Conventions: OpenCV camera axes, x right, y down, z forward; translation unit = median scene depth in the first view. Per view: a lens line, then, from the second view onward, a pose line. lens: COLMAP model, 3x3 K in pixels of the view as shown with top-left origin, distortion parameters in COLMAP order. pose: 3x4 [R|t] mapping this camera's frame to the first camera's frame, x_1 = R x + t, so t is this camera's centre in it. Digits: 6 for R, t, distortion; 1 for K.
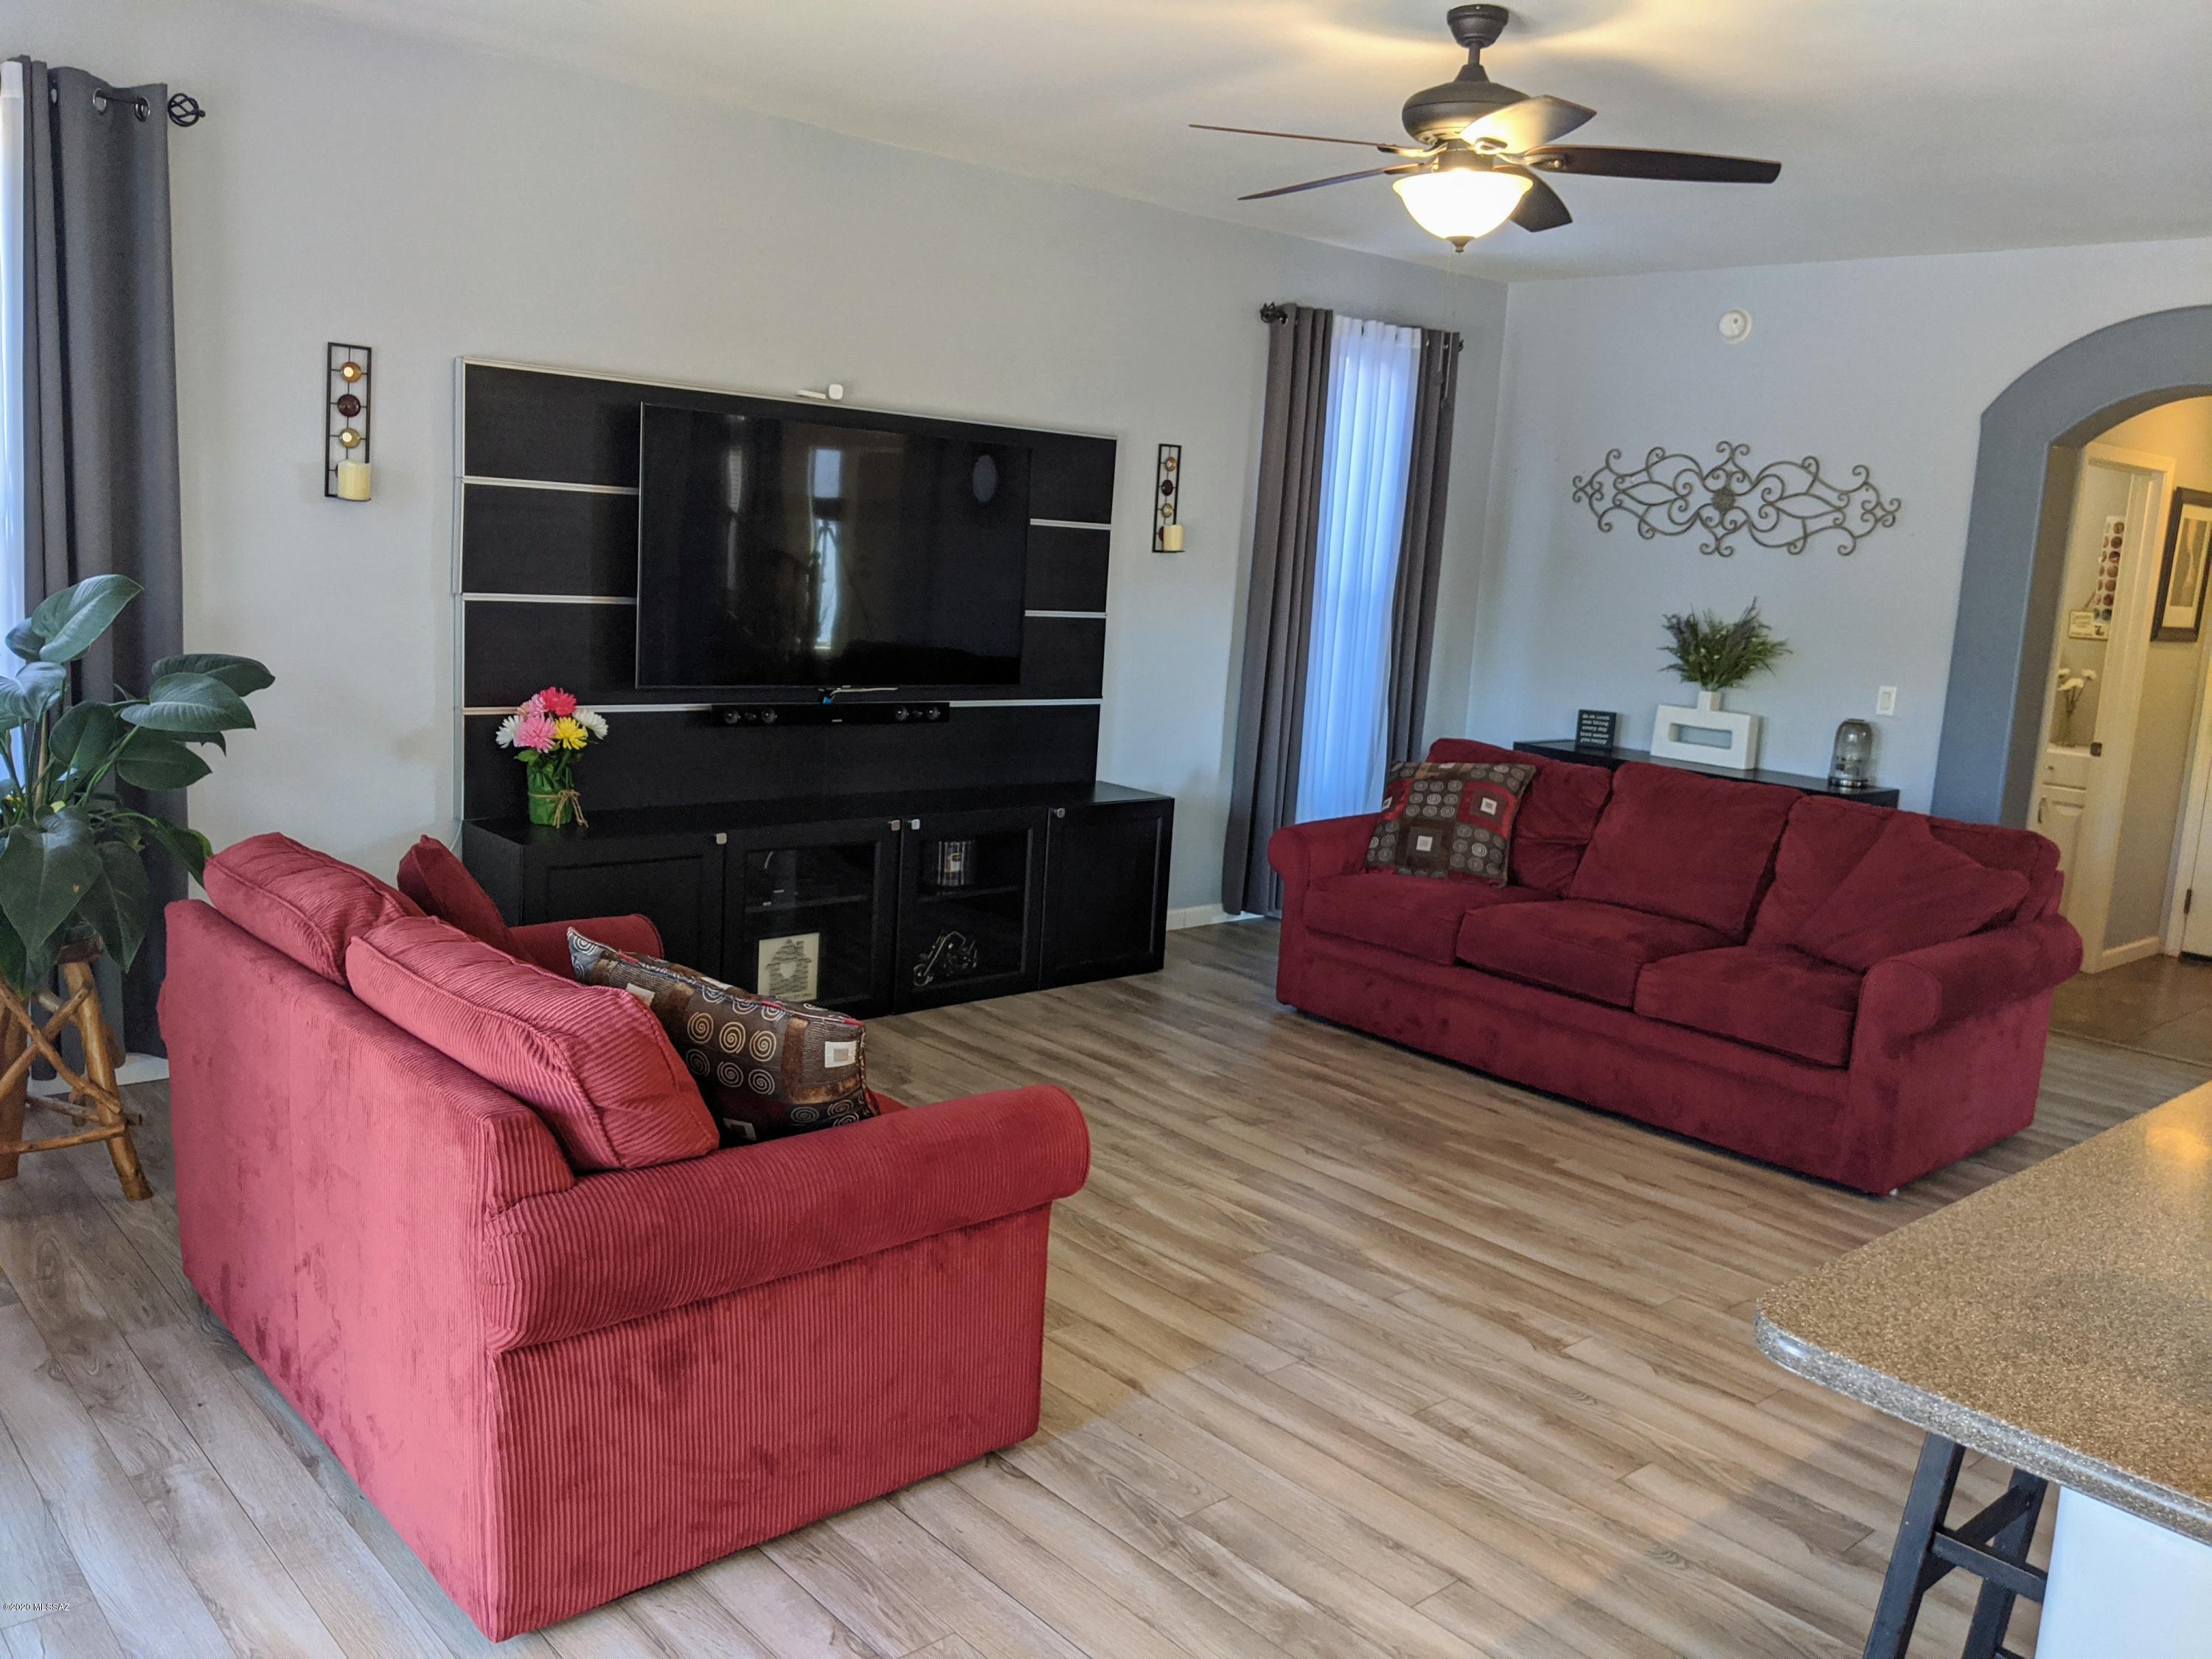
lens RADIAL K [[1756.7, 0, 1109.6], [0, 1756.7, 826.8], [0, 0, 1]] dist [0.067311, -0.119283]
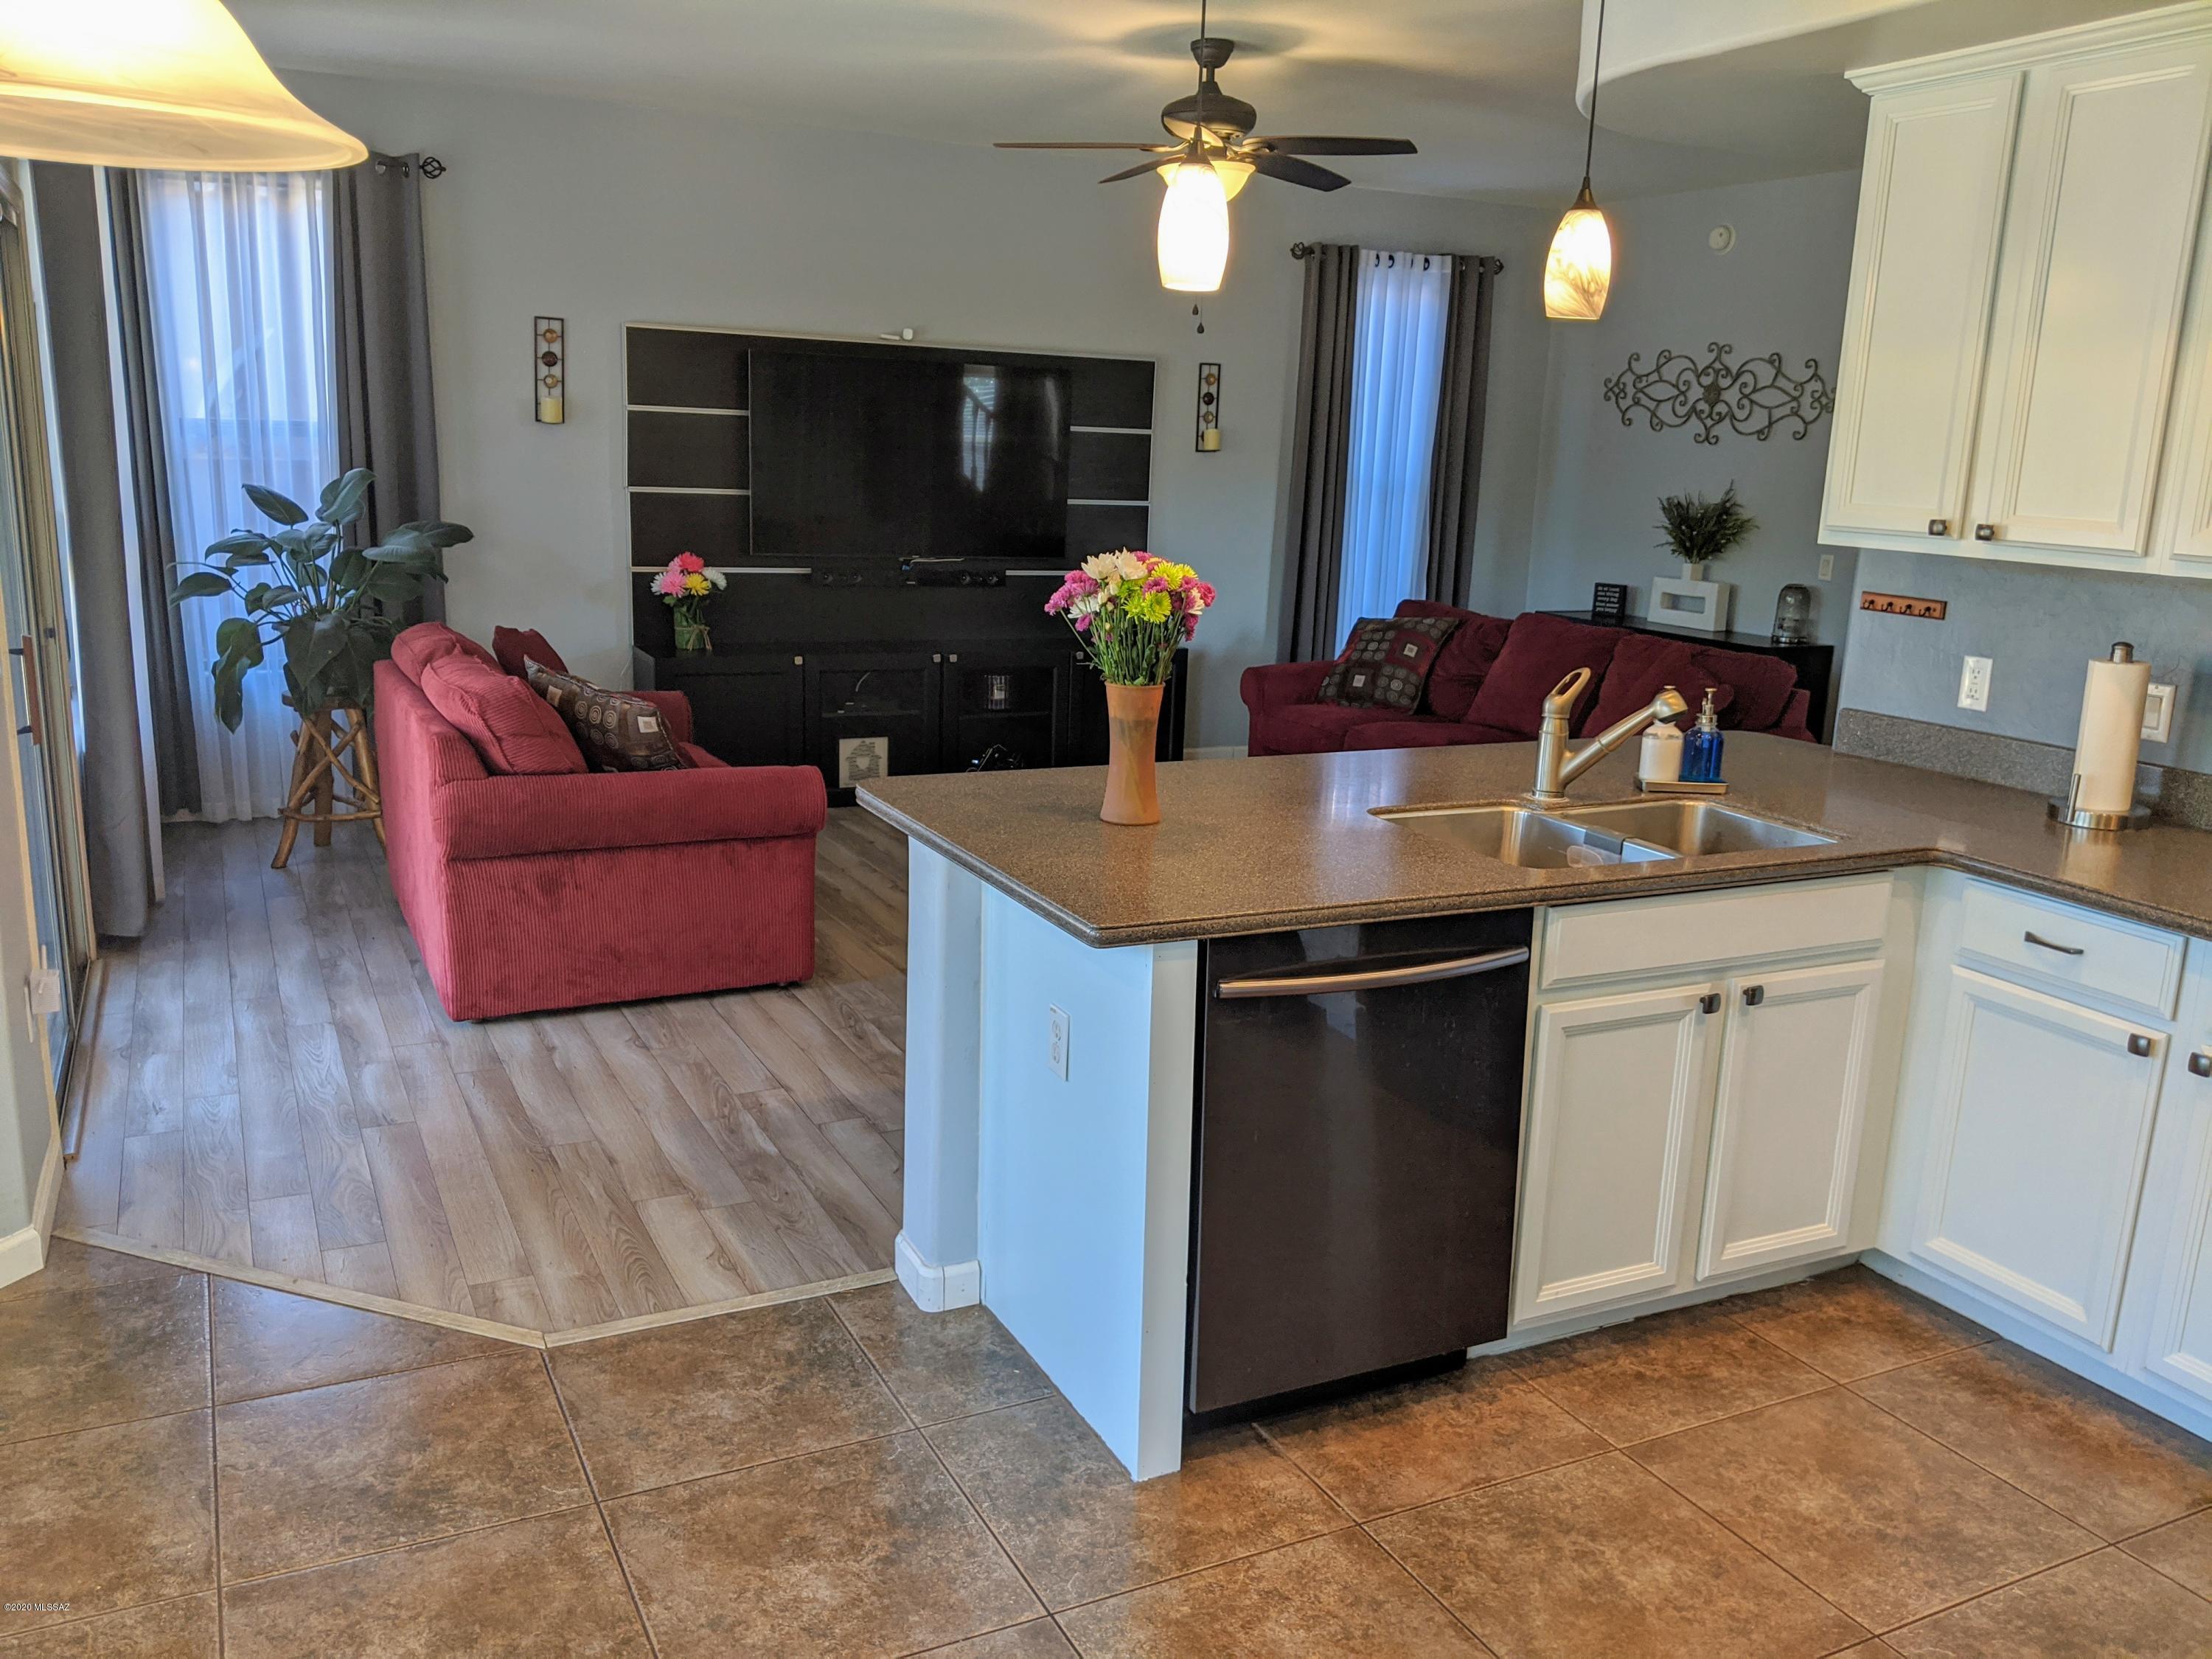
lens RADIAL K [[1756.7, 0, 1098.9], [0, 1756.7, 852.3], [0, 0, 1]] dist [0.067311, -0.119283]
pose [[0.964186, 0.034655, -0.262953, 0.380488], [-0.020964, 0.998283, 0.054696, 0.076389], [0.264397, -0.047225, 0.963257, -0.297236]]
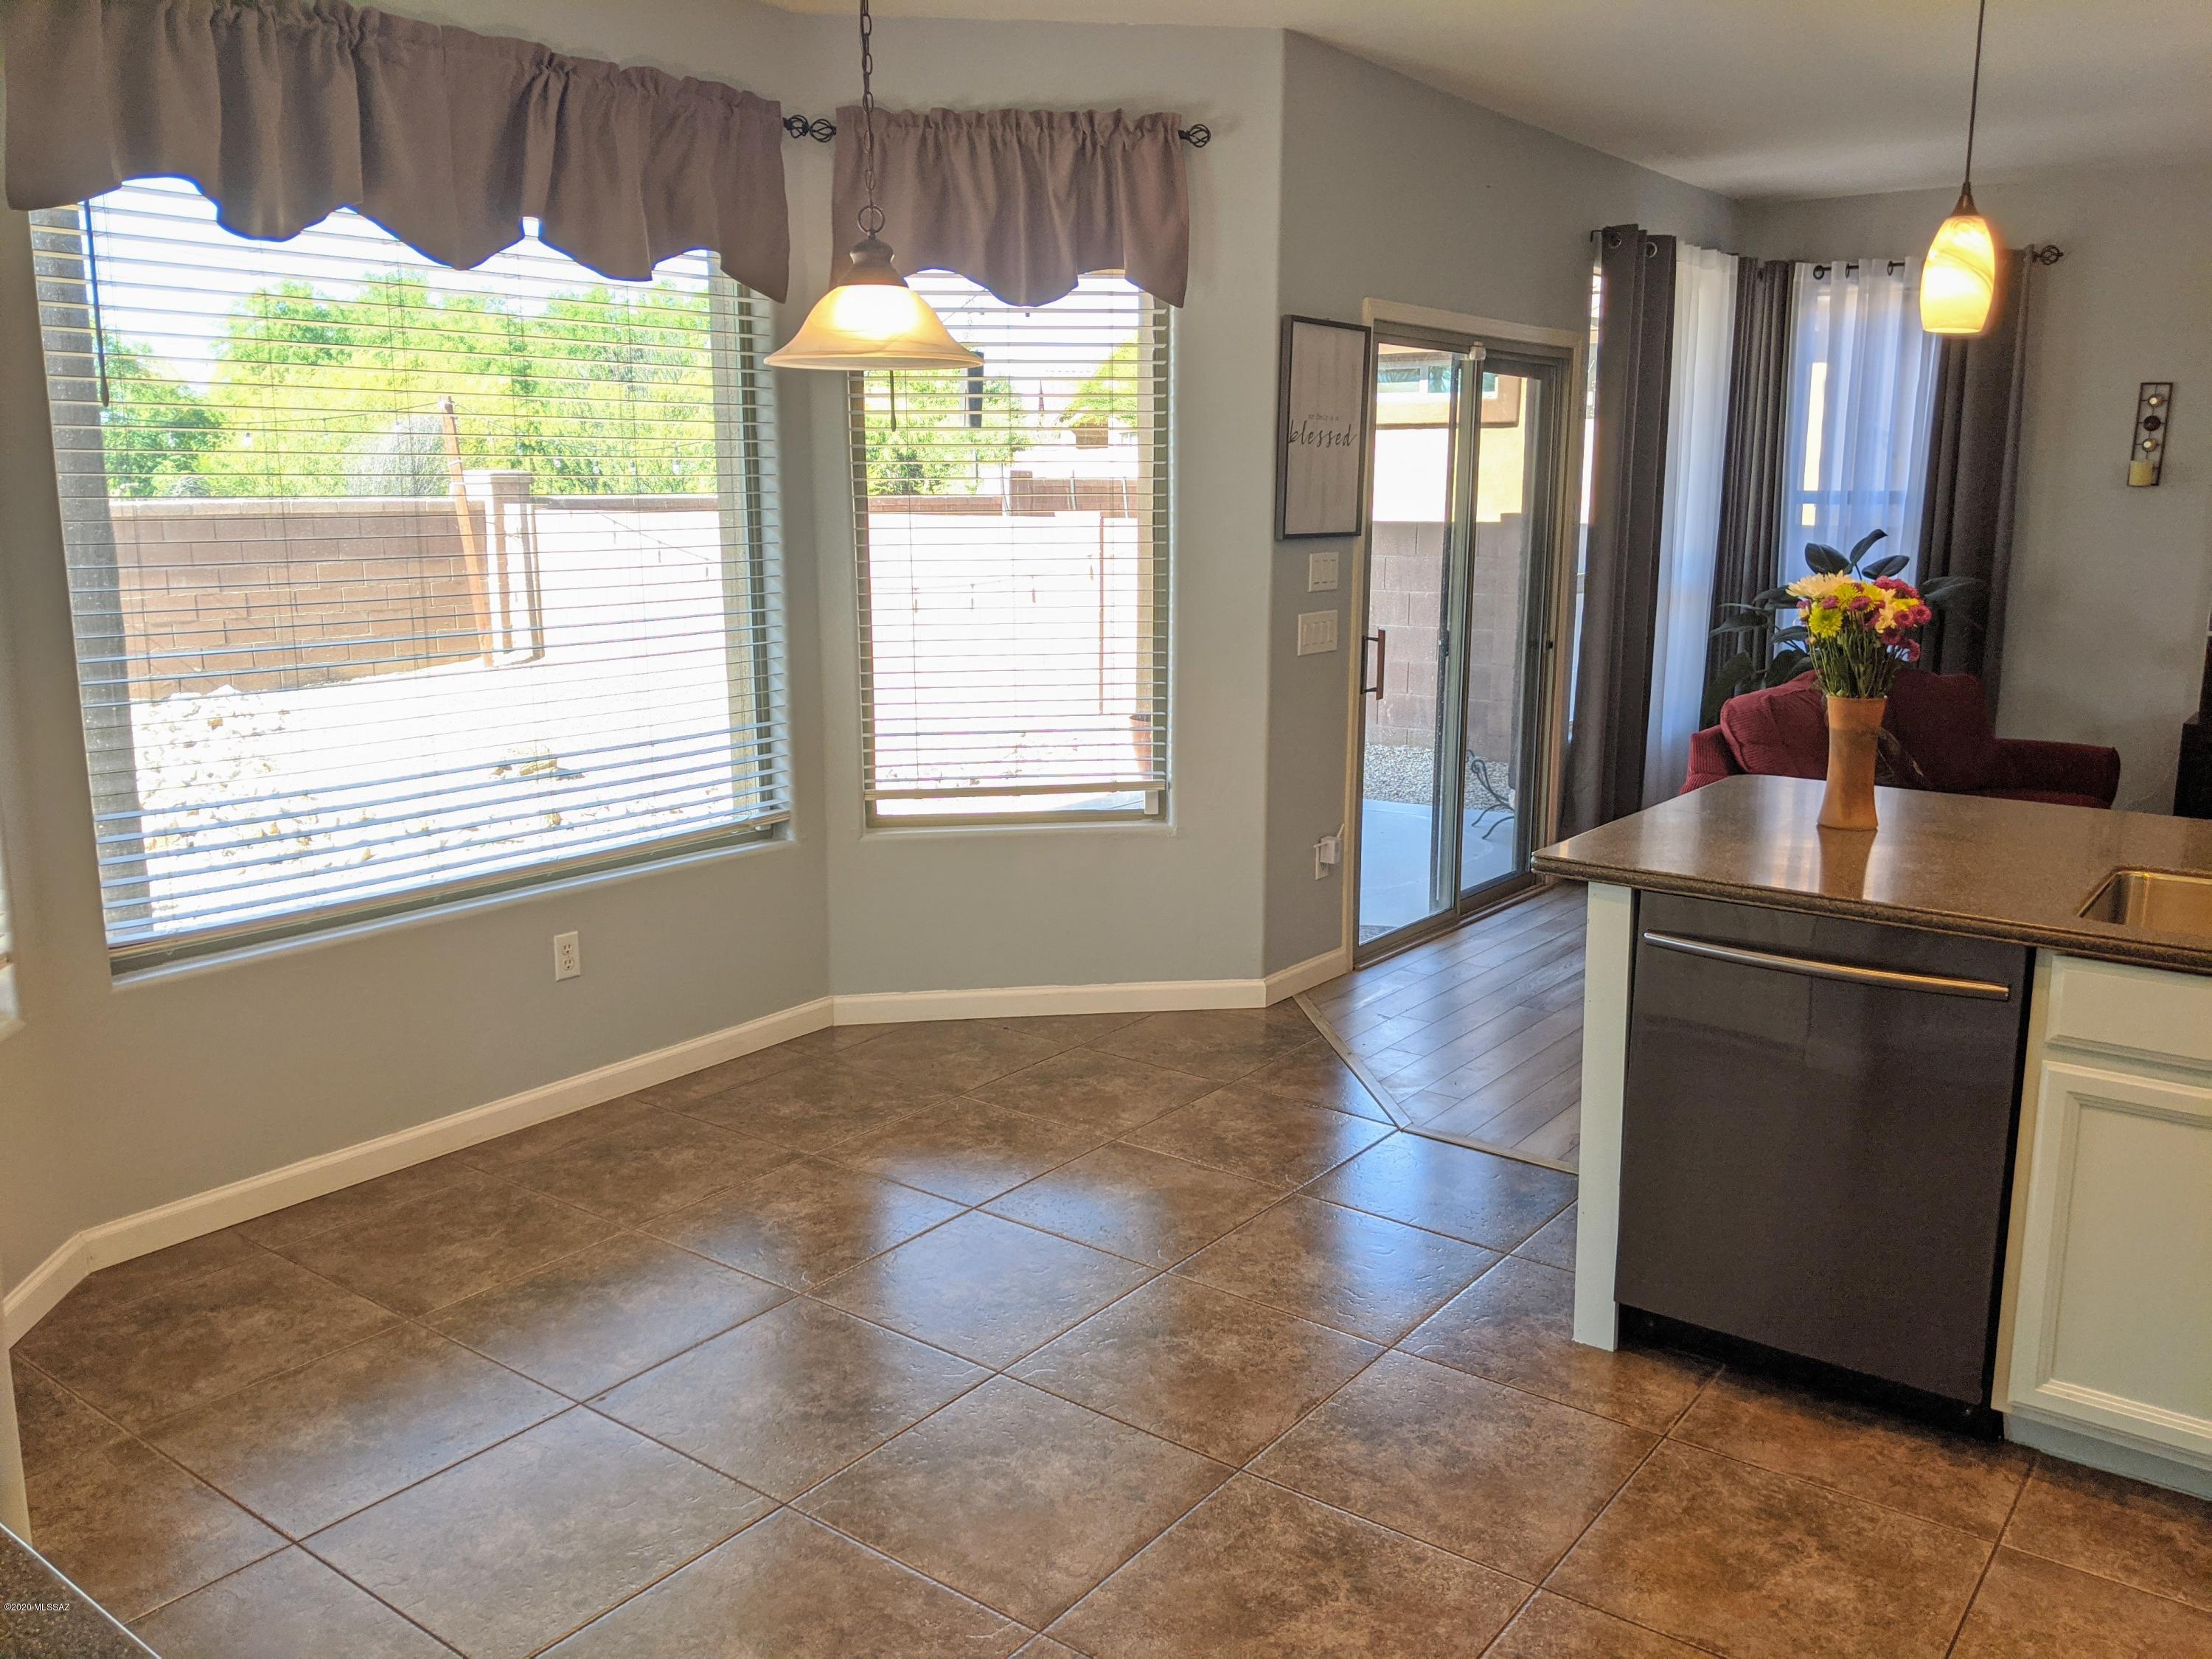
lens RADIAL K [[1756.7, 0, 1113.5], [0, 1756.7, 833.4], [0, 0, 1]] dist [0.067311, -0.119283]
pose [[0.192298, 0.132813, -0.972308, 0.818636], [-0.153655, 0.982654, 0.103837, 0.074707], [0.969233, 0.129432, 0.209370, -0.108322]]
